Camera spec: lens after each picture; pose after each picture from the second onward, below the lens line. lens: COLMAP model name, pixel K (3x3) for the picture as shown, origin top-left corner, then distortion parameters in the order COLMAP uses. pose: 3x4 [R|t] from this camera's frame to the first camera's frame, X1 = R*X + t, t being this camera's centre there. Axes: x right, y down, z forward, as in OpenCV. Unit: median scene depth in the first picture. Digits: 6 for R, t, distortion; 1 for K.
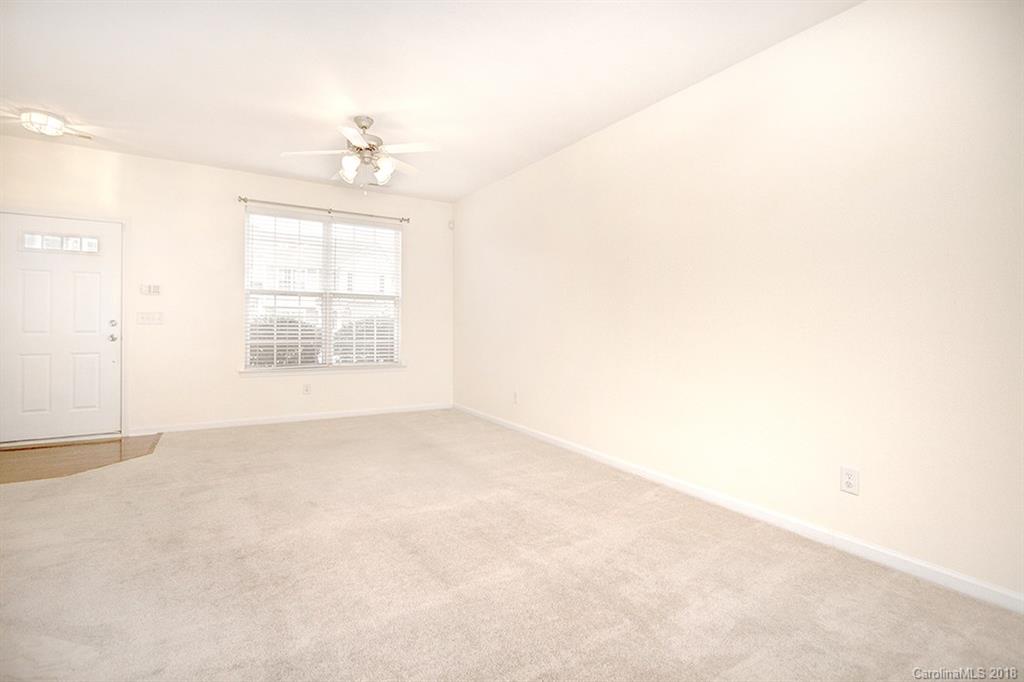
lens RADIAL K [[478.5, 0, 493.7], [0, 478.5, 325.2], [0, 0, 1]] dist [-0.011733, 0.001143]
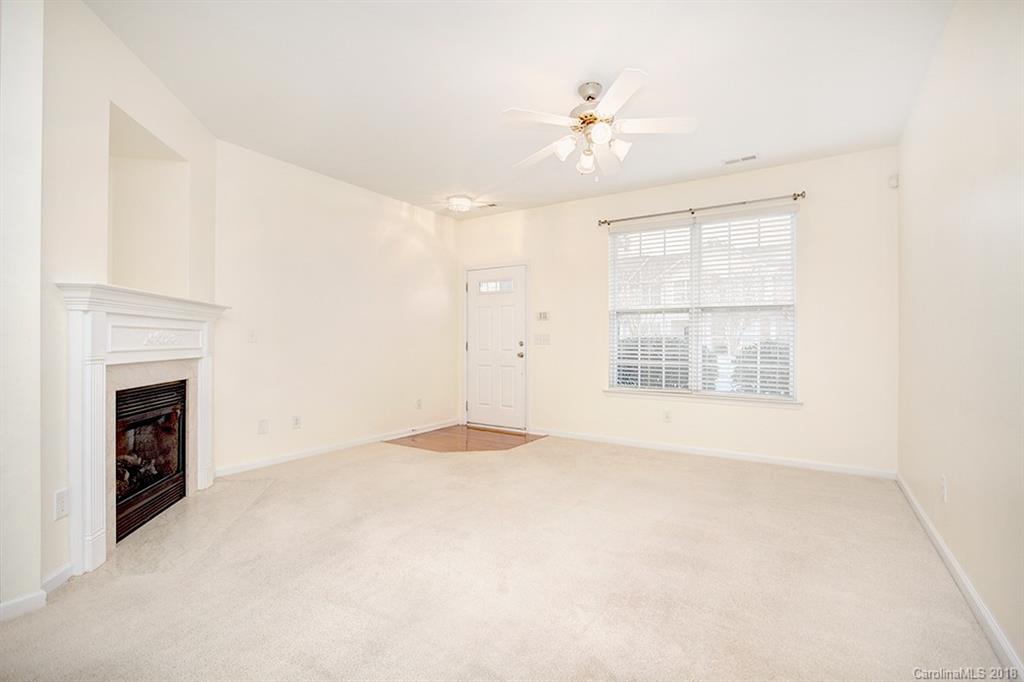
lens RADIAL K [[478.5, 0, 505.5], [0, 478.5, 351.7], [0, 0, 1]] dist [-0.011733, 0.001143]
pose [[0.434073, 0.006745, -0.900852, 0.282002], [-0.004533, 0.999976, 0.005303, 0.008793], [0.900866, 0.001782, 0.434093, 0.331306]]
